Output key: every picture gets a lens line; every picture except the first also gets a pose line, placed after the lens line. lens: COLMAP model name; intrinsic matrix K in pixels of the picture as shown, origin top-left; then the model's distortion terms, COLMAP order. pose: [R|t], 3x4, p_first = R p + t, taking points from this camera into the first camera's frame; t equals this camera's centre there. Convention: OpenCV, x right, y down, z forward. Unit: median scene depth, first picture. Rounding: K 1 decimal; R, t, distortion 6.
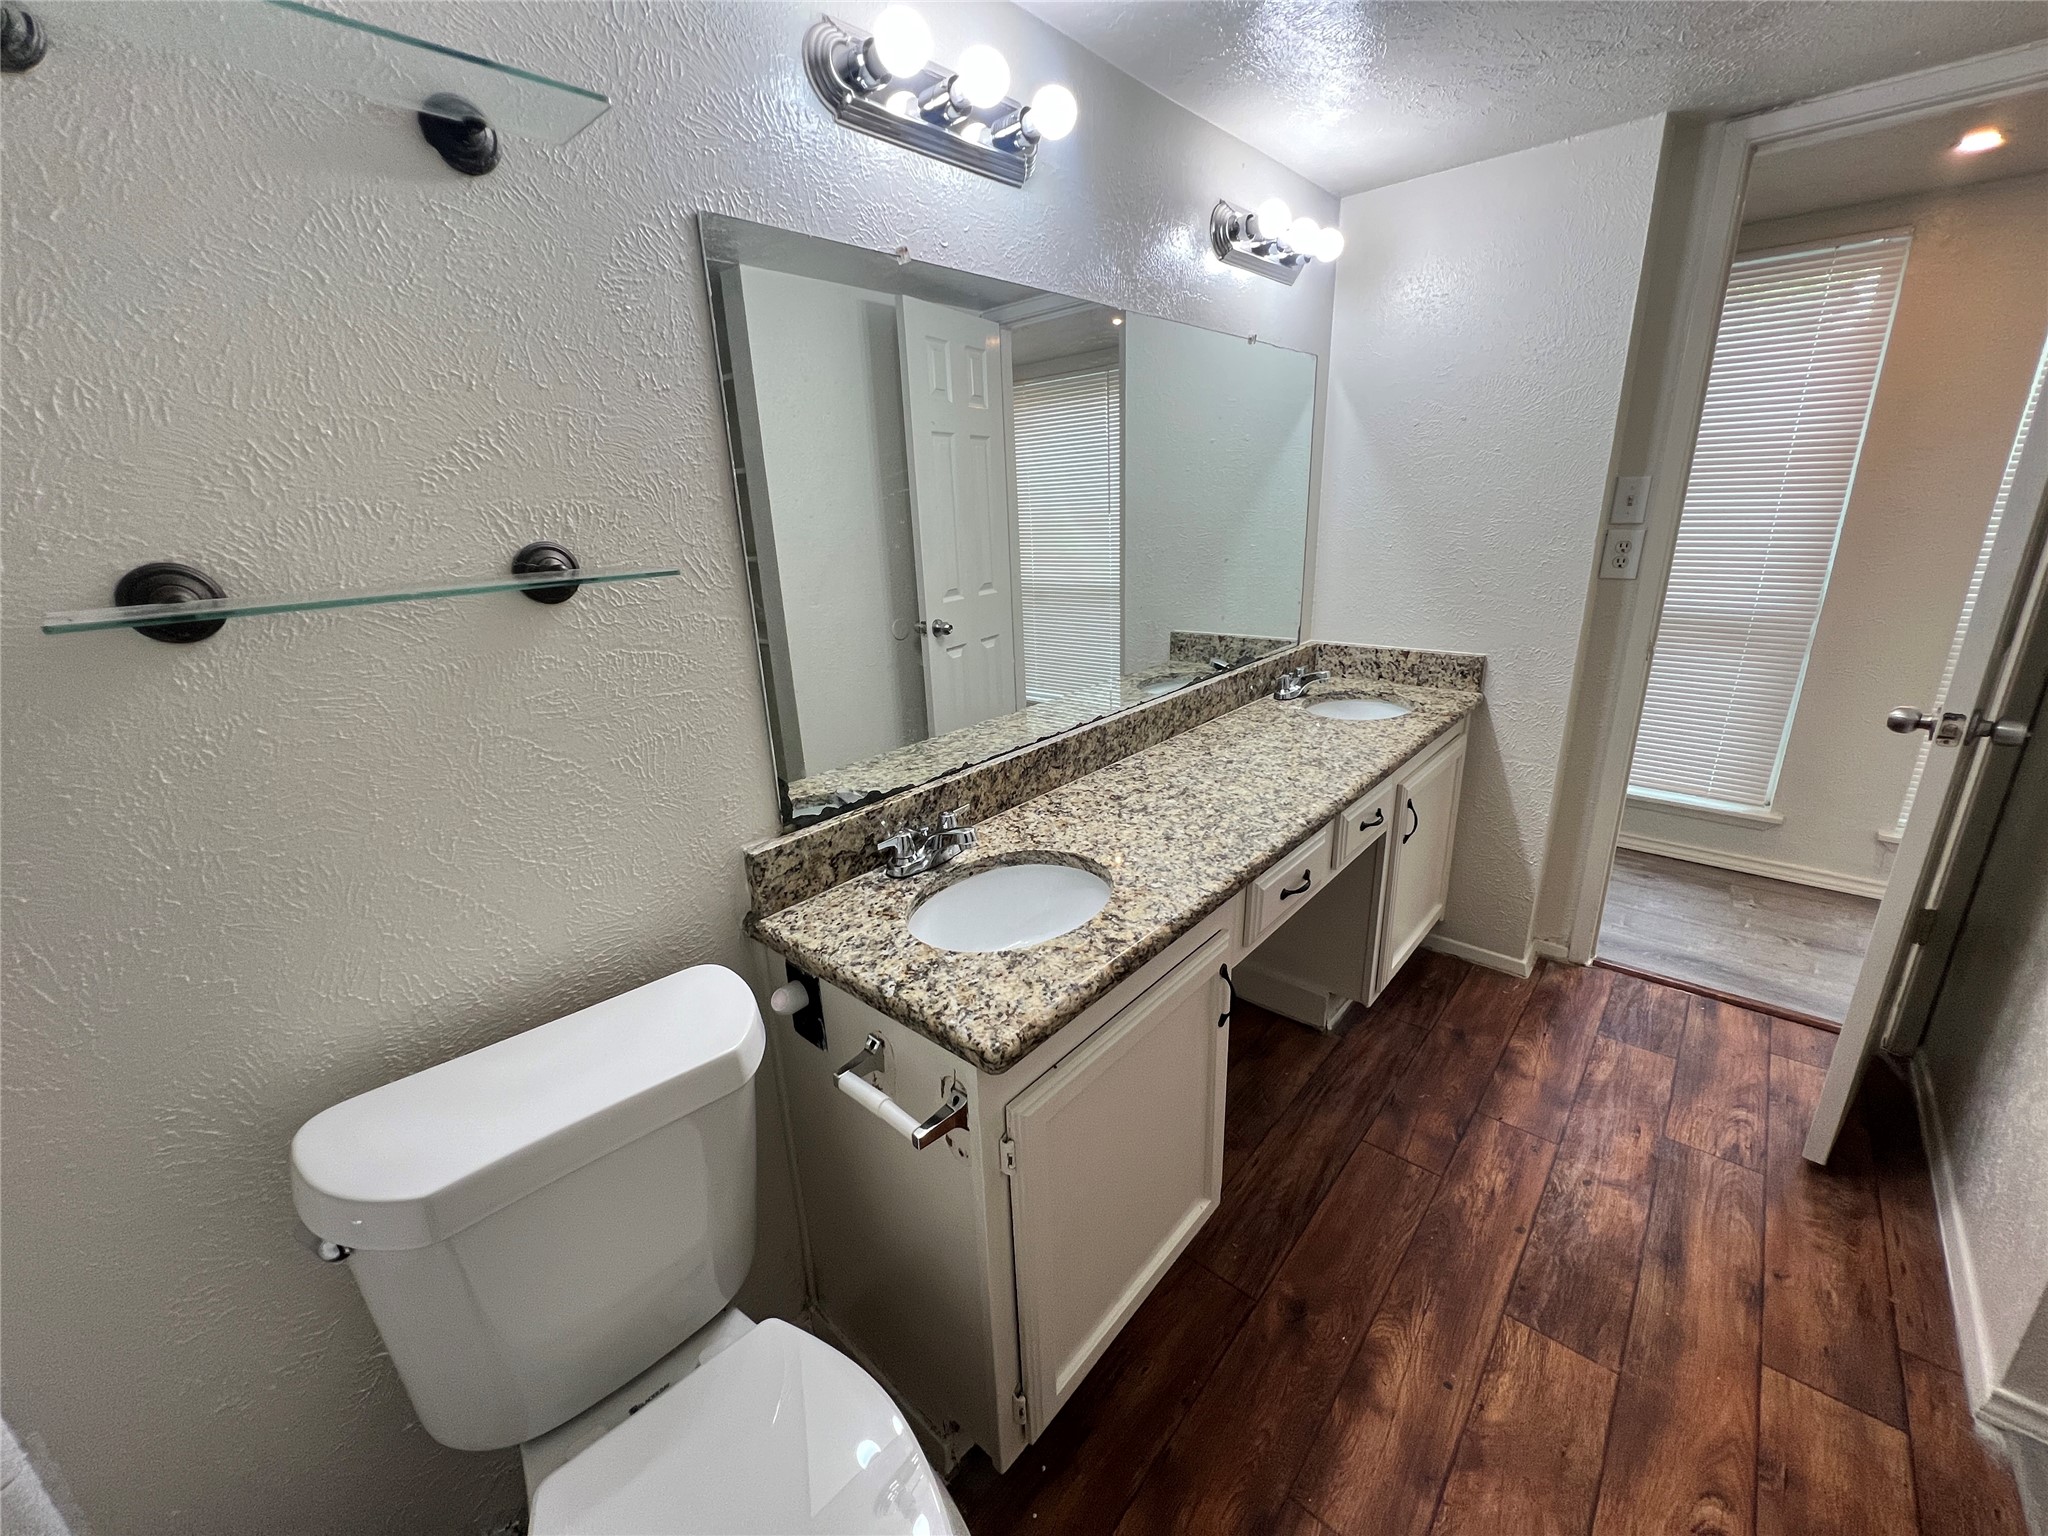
lens RADIAL K [[819.0, 0, 1023.7], [0, 819.0, 760.1], [0, 0, 1]] dist [-0.000838, 0.000562]
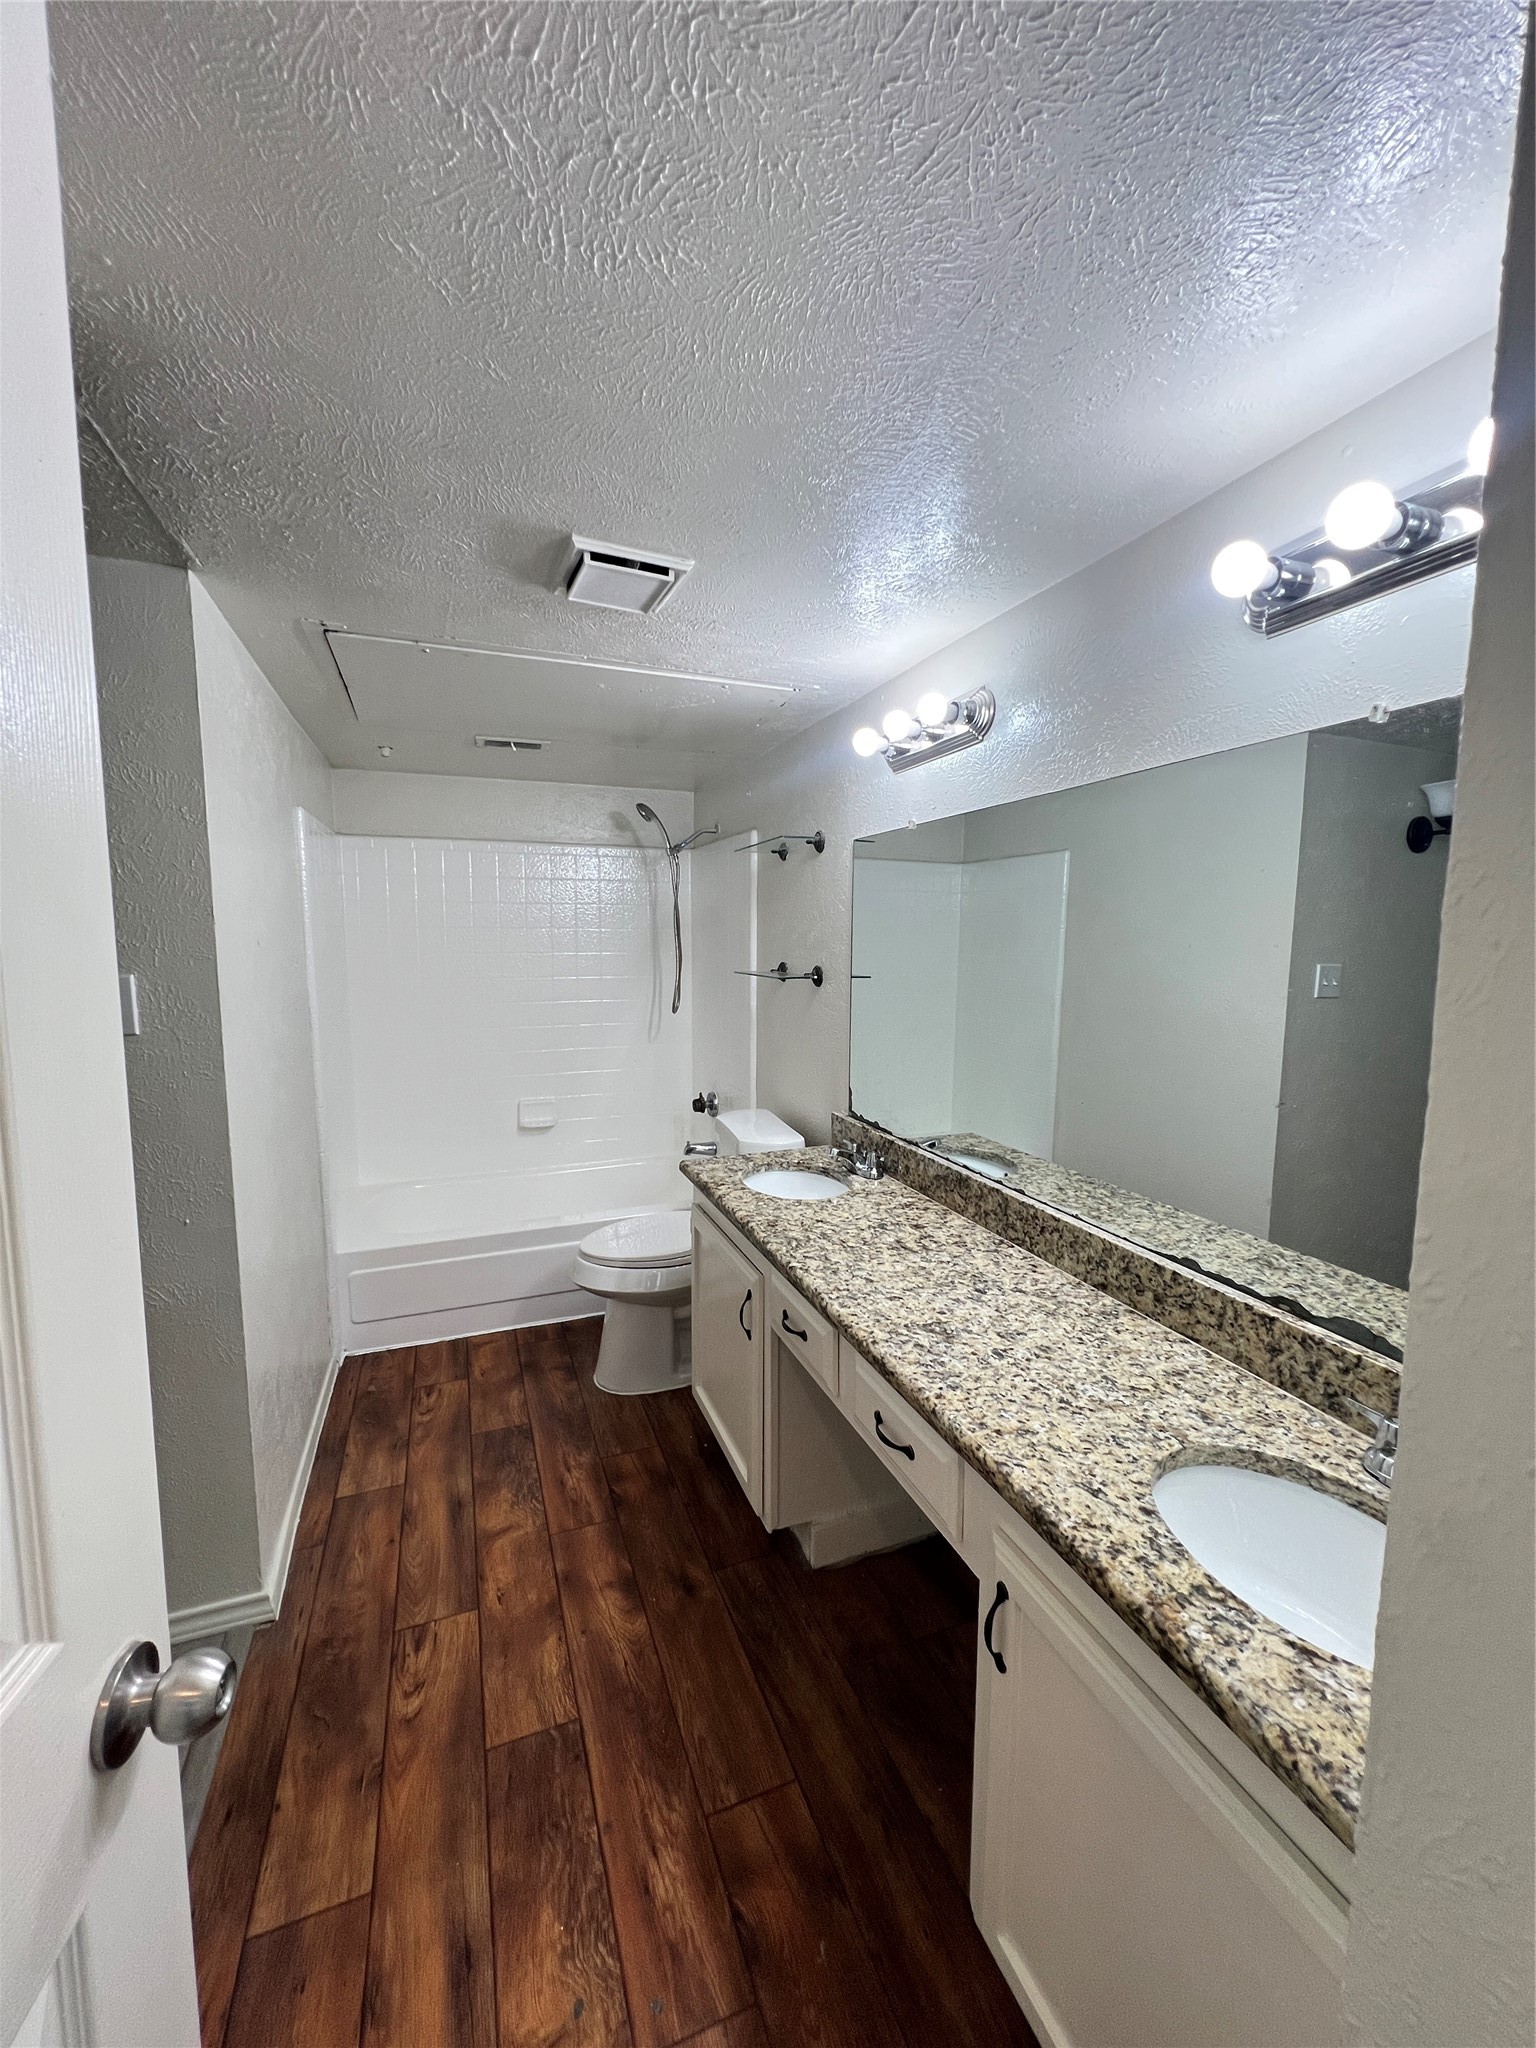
lens RADIAL K [[819.0, 0, 764.5], [0, 819.0, 1017.9], [0, 0, 1]] dist [-0.000838, 0.000562]
pose [[-0.464518, 0.124579, -0.876757, 1.221034], [-0.254904, 0.929344, 0.267102, -0.489832], [0.848084, 0.347563, -0.399942, 1.238150]]
